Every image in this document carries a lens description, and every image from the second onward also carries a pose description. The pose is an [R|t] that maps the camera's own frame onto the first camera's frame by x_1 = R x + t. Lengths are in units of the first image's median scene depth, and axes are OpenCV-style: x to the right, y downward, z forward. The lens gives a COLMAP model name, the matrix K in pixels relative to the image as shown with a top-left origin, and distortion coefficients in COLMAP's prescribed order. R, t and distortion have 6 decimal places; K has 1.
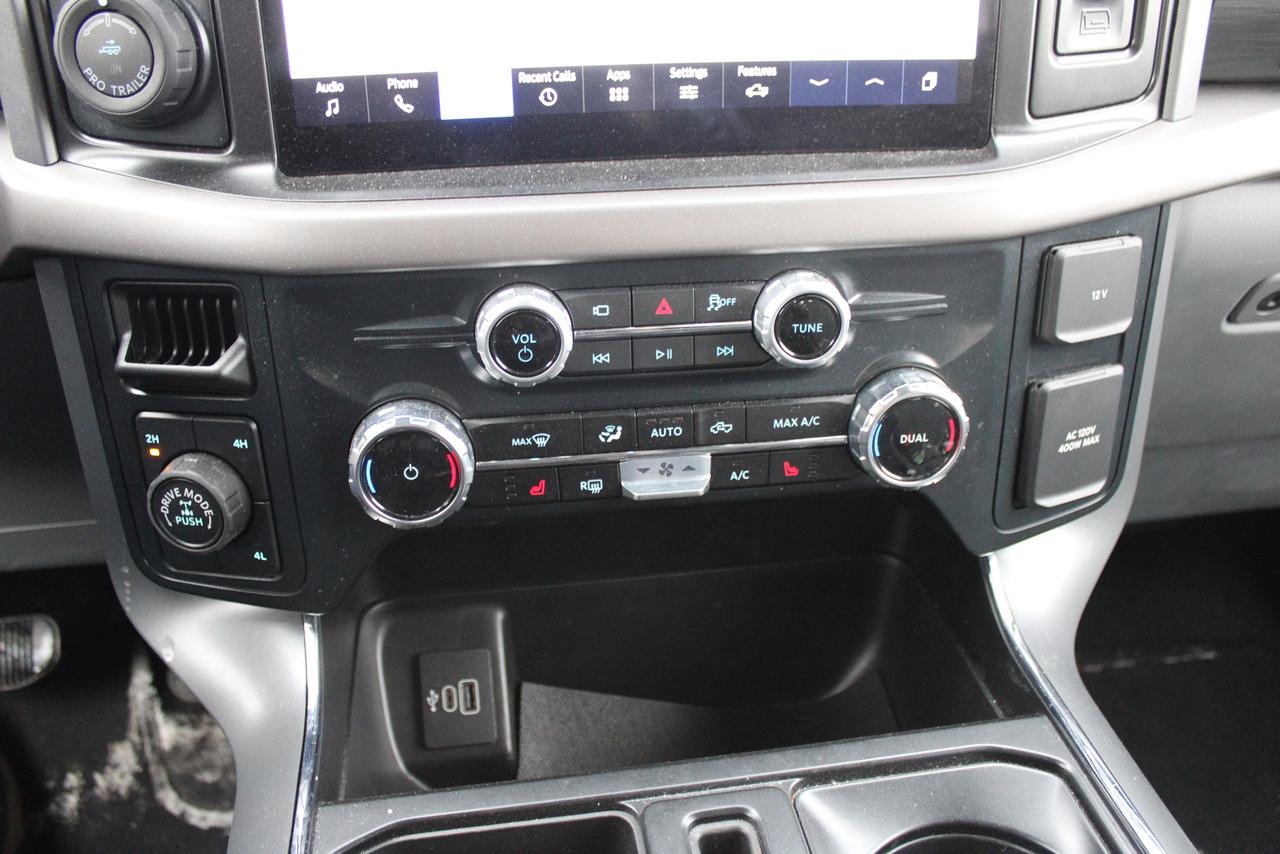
lens RADIAL K [[1061.5, 0, 624.2], [0, 1061.5, 426.2], [0, 0, 1]] dist [-0.161203, 0.124750]
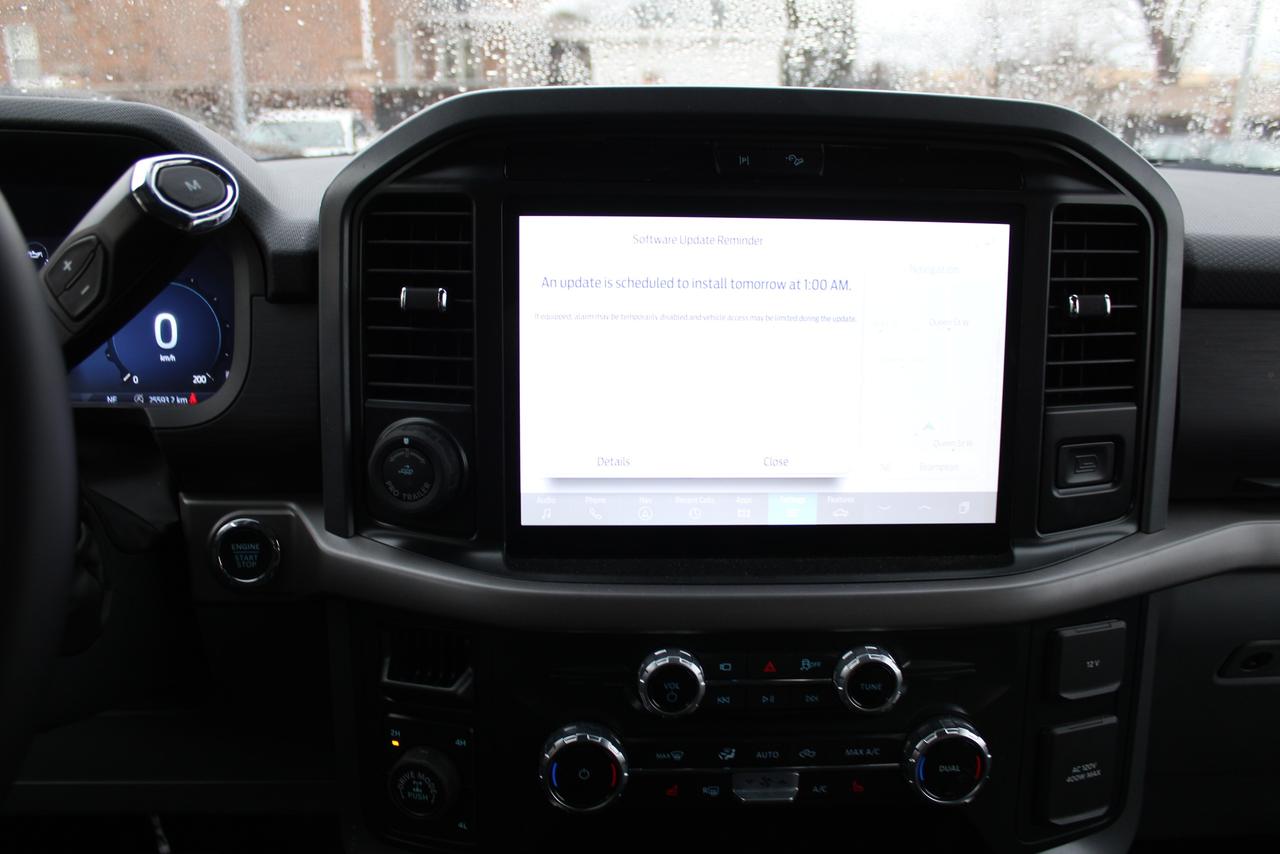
lens RADIAL K [[1061.5, 0, 624.2], [0, 1061.5, 426.2], [0, 0, 1]] dist [-0.161203, 0.124750]
pose [[0.994918, 0.041327, -0.091817, -0.039217], [-0.062732, 0.967696, -0.244192, -0.065920], [0.078759, 0.248711, 0.965370, -0.439262]]
